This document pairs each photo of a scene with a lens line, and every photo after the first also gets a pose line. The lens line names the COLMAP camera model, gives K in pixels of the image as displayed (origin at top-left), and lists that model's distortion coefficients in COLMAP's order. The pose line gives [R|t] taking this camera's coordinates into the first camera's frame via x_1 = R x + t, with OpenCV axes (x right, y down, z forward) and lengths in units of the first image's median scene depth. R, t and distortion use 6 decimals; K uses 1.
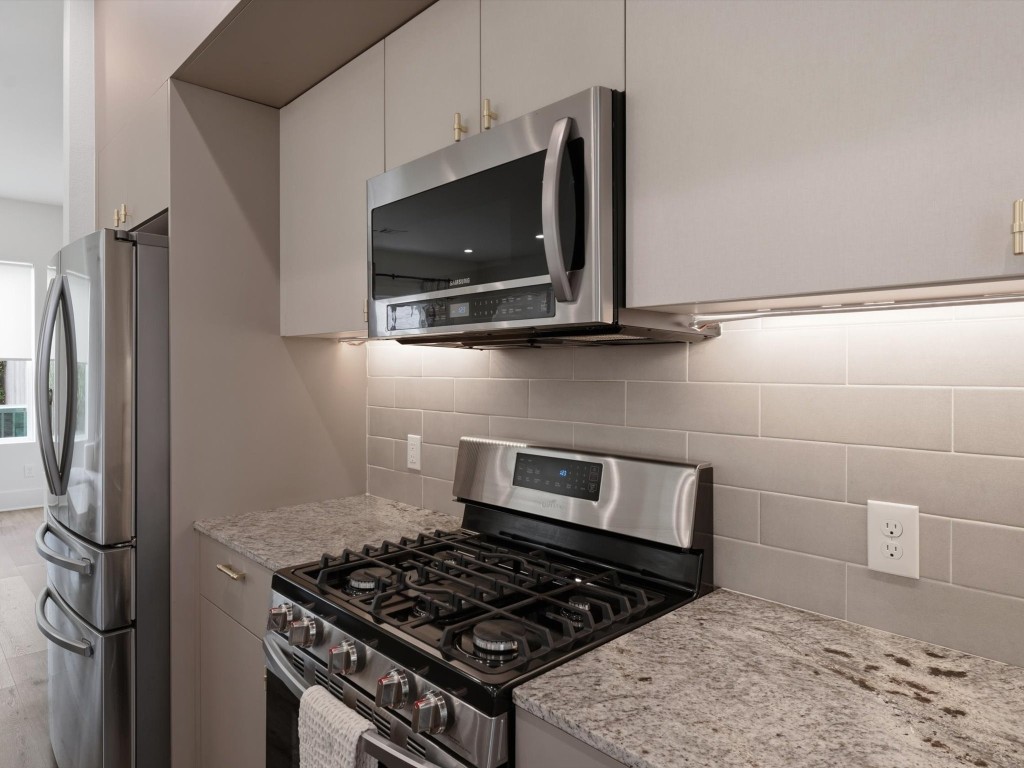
lens RADIAL K [[634.6, 0, 514.0], [0, 634.6, 379.5], [0, 0, 1]] dist [-0.004039, 0.002981]
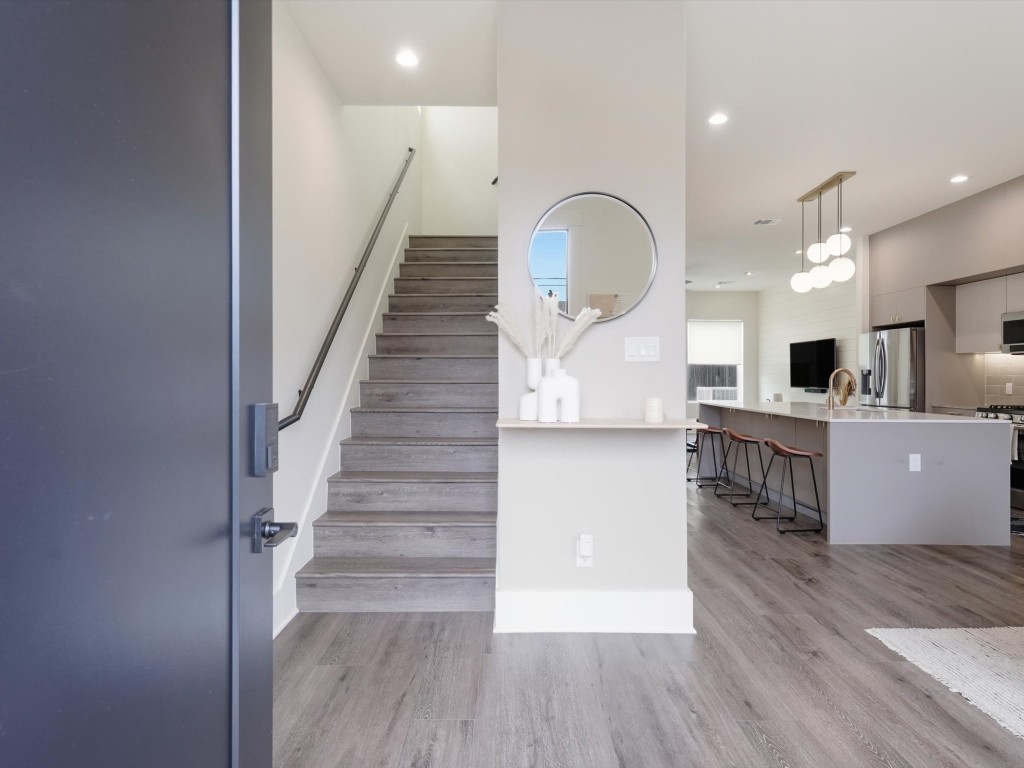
lens RADIAL K [[548.1, 0, 512.5], [0, 548.1, 376.0], [0, 0, 1]] dist [-0.001239, 0.000779]
pose [[0.709665, -0.000138, -0.704539, 0.010759], [-0.009499, 0.999907, -0.009764, 0.126824], [0.704475, 0.013622, 0.709598, -3.334021]]
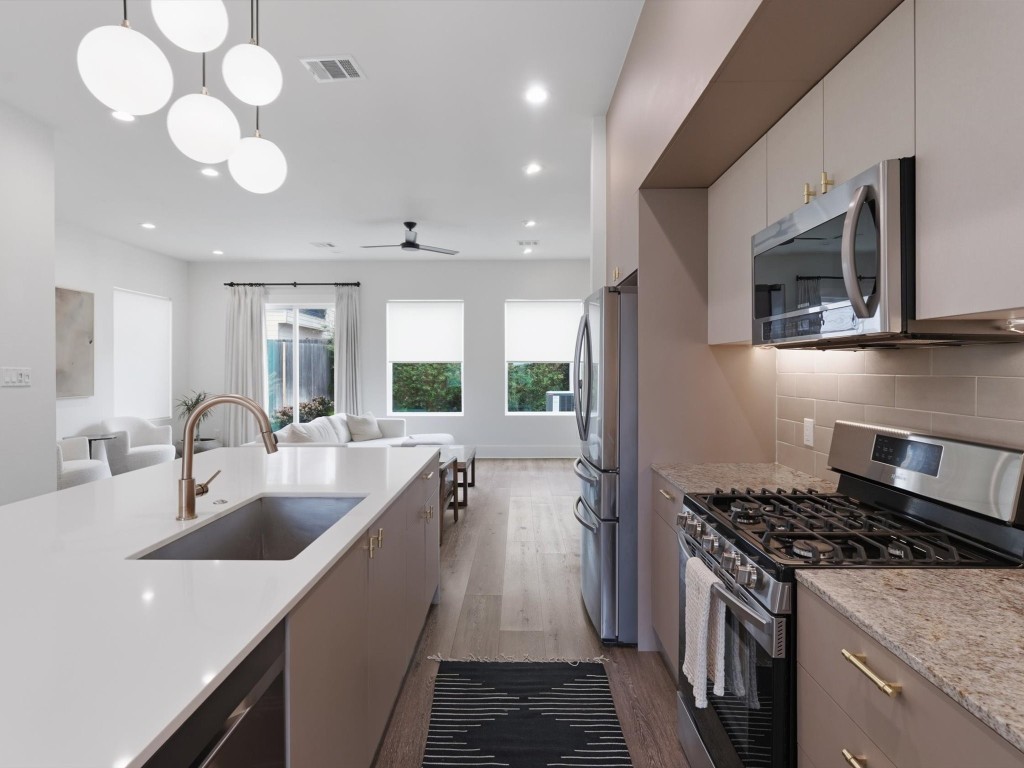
lens RADIAL K [[548.1, 0, 512.5], [0, 548.1, 376.0], [0, 0, 1]] dist [-0.001239, 0.000779]
pose [[0.710150, 0.007323, -0.704013, 0.242949], [-0.007908, 0.999966, 0.002425, 0.004544], [0.704006, 0.003846, 0.710183, -0.249686]]
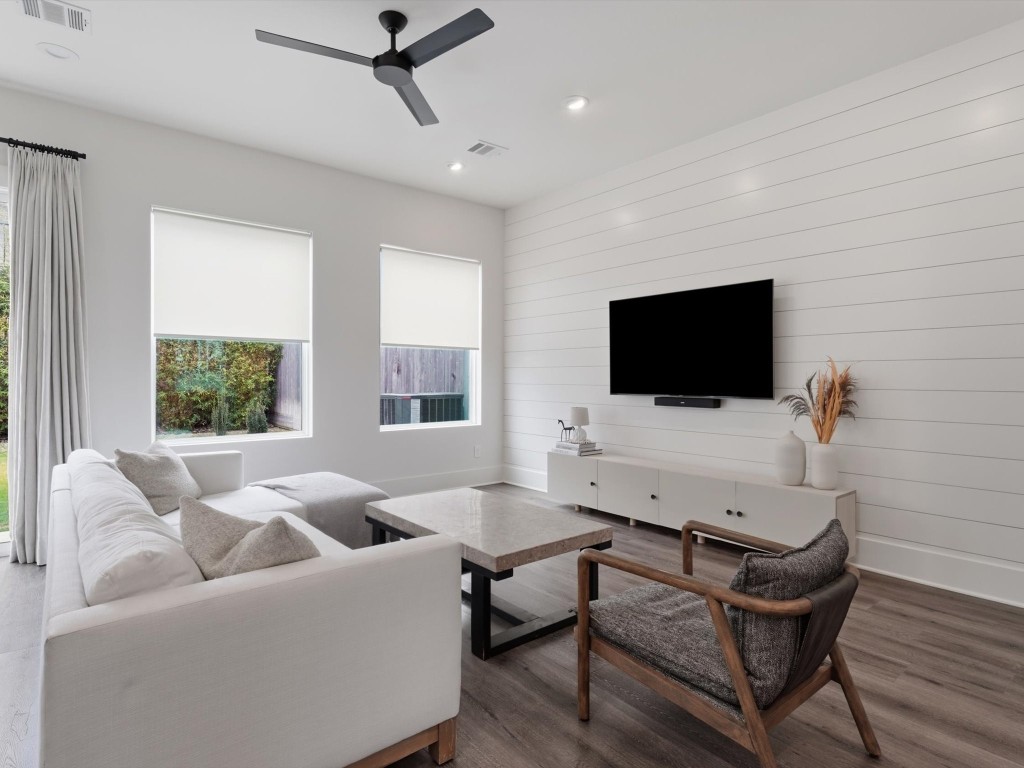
lens RADIAL K [[548.1, 0, 512.5], [0, 548.1, 376.0], [0, 0, 1]] dist [-0.001239, 0.000779]
pose [[0.996563, -0.001085, -0.082835, -2.375445], [-0.000026, 0.999910, -0.013405, 0.103794], [0.082842, 0.013361, 0.996473, 0.274636]]
